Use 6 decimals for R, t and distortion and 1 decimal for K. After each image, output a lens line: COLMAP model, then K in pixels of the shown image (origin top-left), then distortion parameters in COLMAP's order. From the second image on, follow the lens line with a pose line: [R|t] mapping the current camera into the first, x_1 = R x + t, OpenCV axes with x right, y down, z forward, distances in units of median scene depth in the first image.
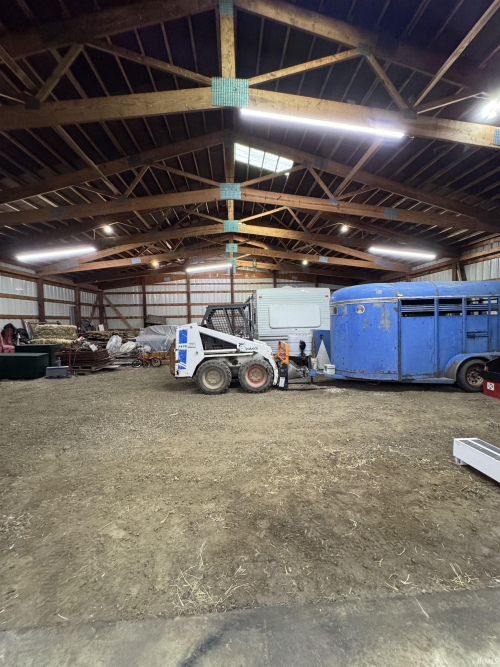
lens RADIAL K [[269.4, 0, 248.8], [0, 269.4, 333.5], [0, 0, 1]] dist [0.004777, 0.000452]
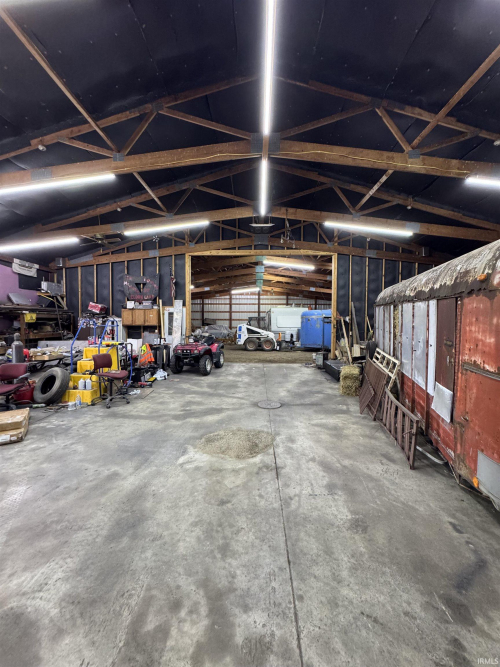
lens RADIAL K [[269.4, 0, 249.9], [0, 269.4, 330.7], [0, 0, 1]] dist [0.004777, 0.000452]
pose [[0.995620, 0.030214, -0.088481, 0.063858], [-0.031997, 0.999311, -0.018801, 0.060182], [0.087852, 0.021550, 0.995900, -1.258473]]
